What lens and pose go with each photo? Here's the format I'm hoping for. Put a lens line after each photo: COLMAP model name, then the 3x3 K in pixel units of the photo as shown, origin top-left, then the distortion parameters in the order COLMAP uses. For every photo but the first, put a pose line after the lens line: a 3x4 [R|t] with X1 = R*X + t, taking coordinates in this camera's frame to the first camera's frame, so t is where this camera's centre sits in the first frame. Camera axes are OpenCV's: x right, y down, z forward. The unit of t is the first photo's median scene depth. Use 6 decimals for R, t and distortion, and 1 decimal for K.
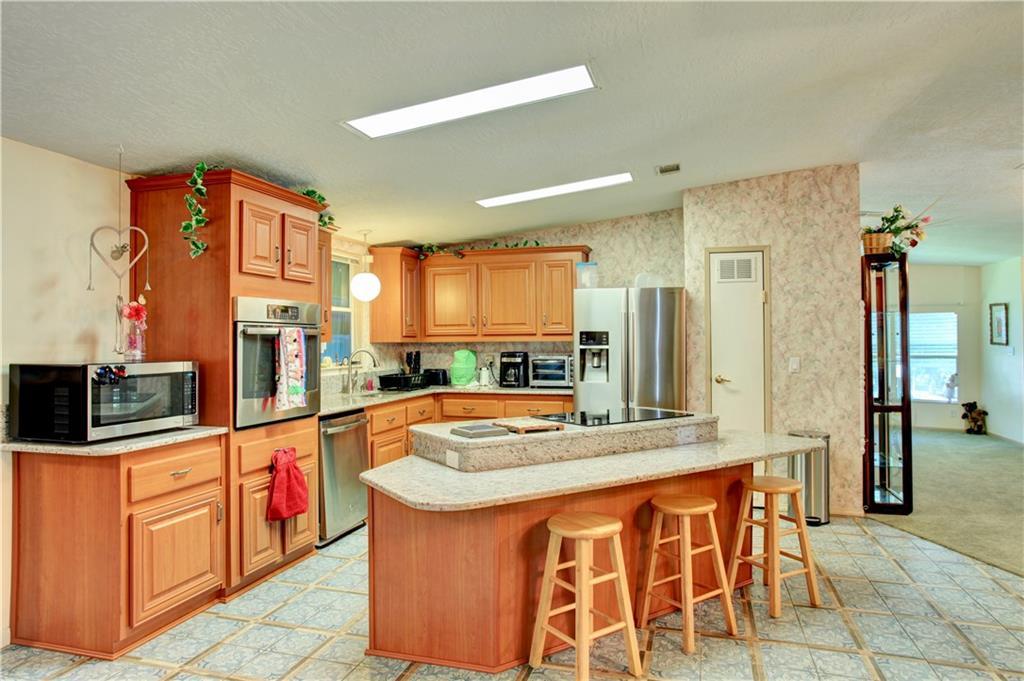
lens RADIAL K [[616.0, 0, 516.3], [0, 616.0, 335.8], [0, 0, 1]] dist [-0.005470, -0.000560]
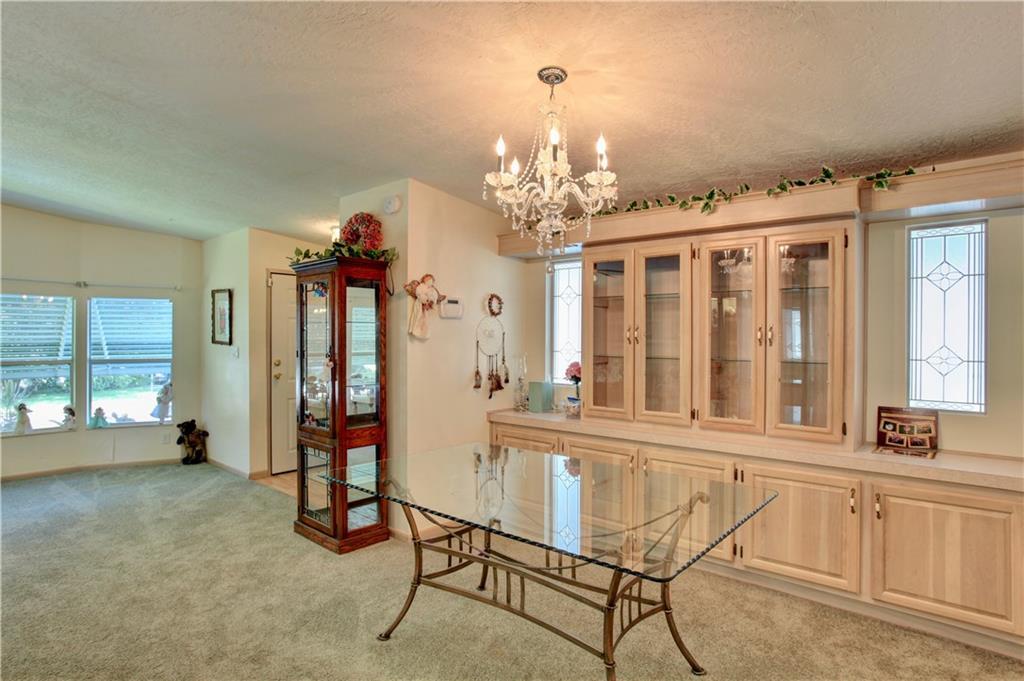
lens RADIAL K [[529.1, 0, 510.7], [0, 529.1, 336.1], [0, 0, 1]] dist [-0.028167, -0.000017]
pose [[0.410259, 0.004998, 0.911955, 0.326635], [-0.011062, 0.999939, -0.000503, 0.001198], [-0.911902, -0.009881, 0.410289, 0.389989]]
